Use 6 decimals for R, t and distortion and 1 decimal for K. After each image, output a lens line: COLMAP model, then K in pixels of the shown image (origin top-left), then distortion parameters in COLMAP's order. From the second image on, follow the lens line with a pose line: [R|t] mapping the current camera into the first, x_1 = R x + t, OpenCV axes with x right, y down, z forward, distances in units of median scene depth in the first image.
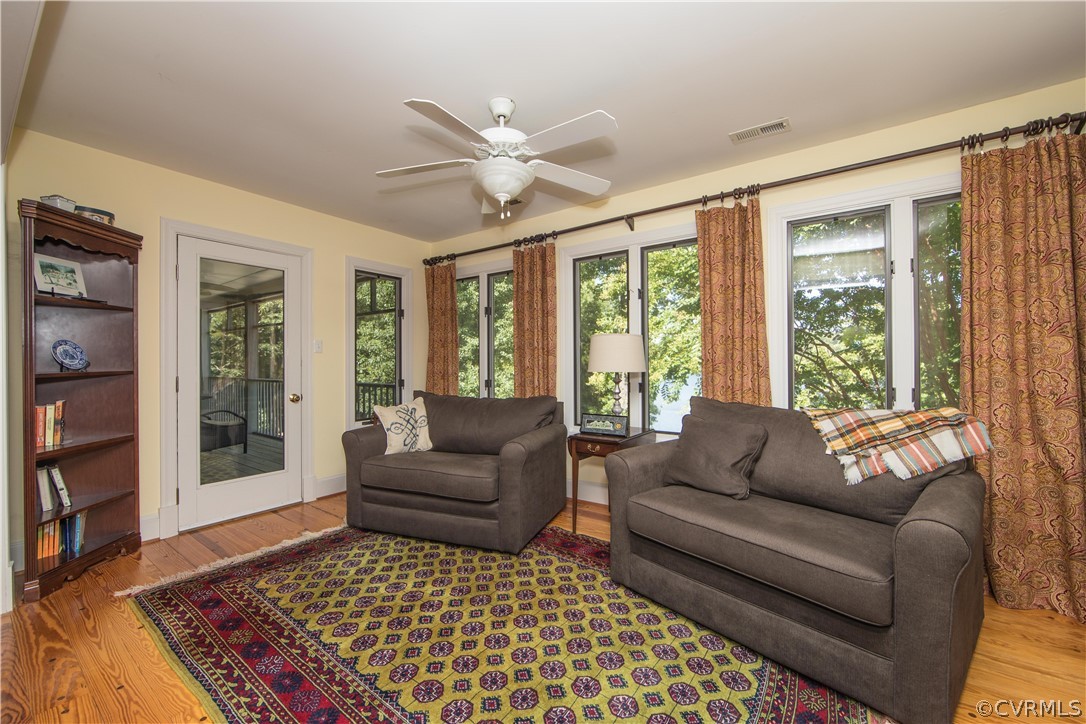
lens RADIAL K [[432.1, 0, 545.9], [0, 432.1, 360.9], [0, 0, 1]] dist [-0.011974, 0.002214]
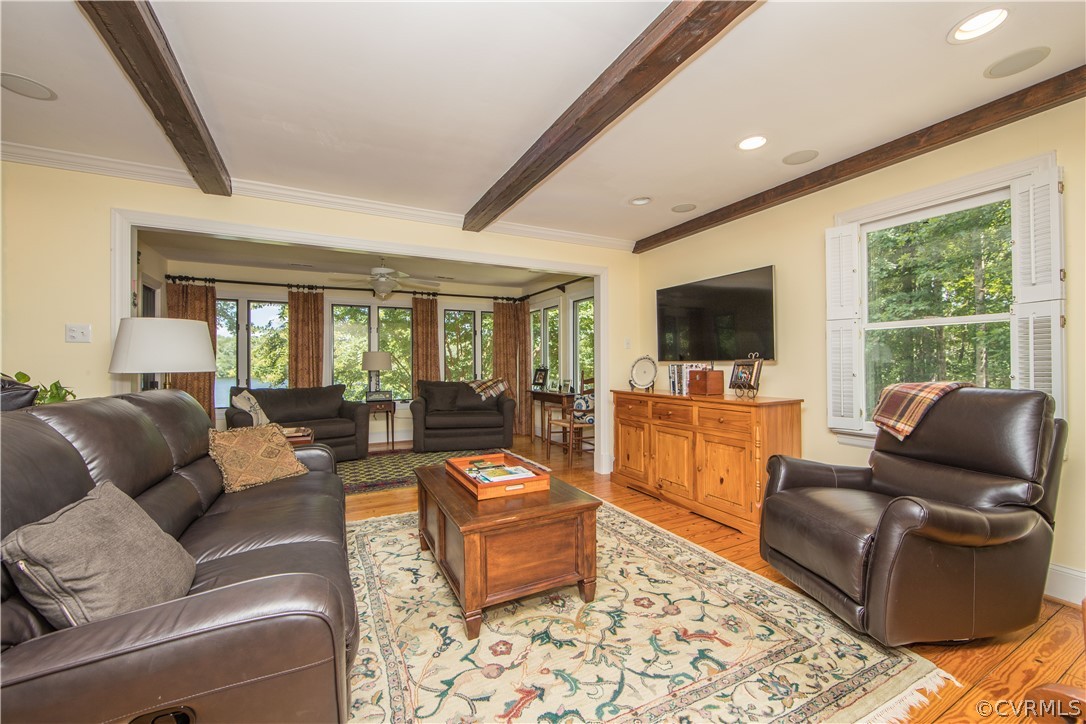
lens RADIAL K [[432.1, 0, 545.9], [0, 432.1, 360.9], [0, 0, 1]] dist [-0.011974, 0.002214]
pose [[0.444370, 0.007841, 0.895809, -1.684332], [-0.000726, 0.999965, -0.008392, -0.001484], [-0.895843, 0.003079, 0.444360, -0.764590]]
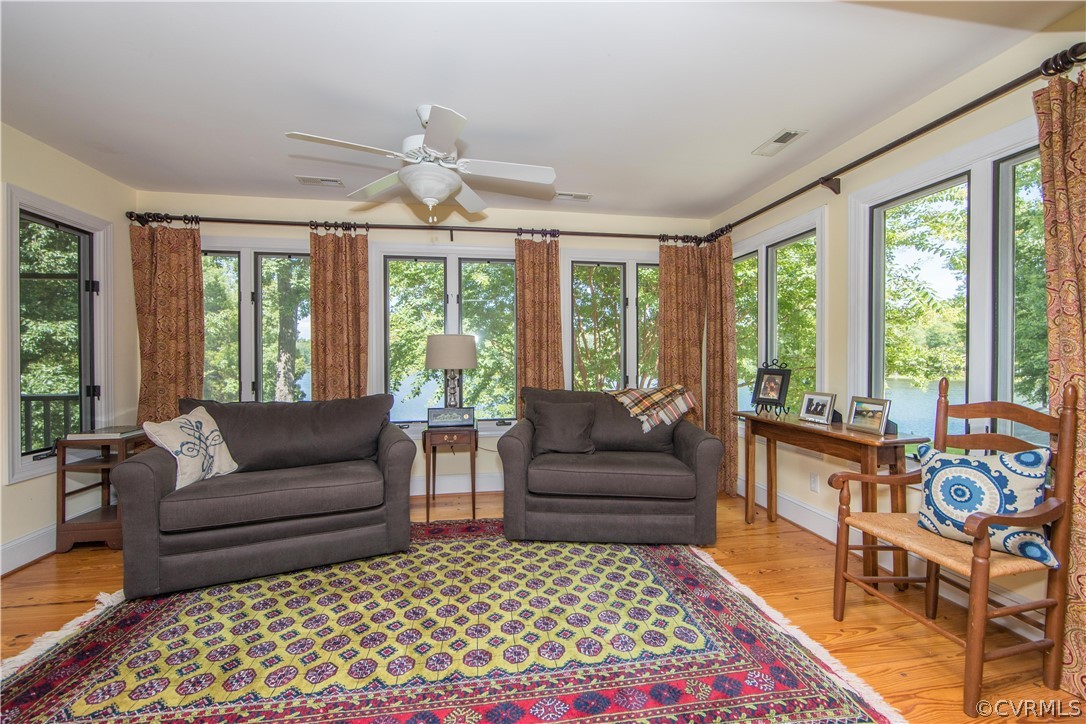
lens RADIAL K [[438.3, 0, 545.5], [0, 438.3, 360.9], [0, 0, 1]] dist [-0.012585, 0.002692]
pose [[0.699051, -0.003043, 0.715066, -0.626403], [-0.002960, 0.999970, 0.007148, -0.004506], [-0.715066, -0.007114, 0.699021, 0.060837]]
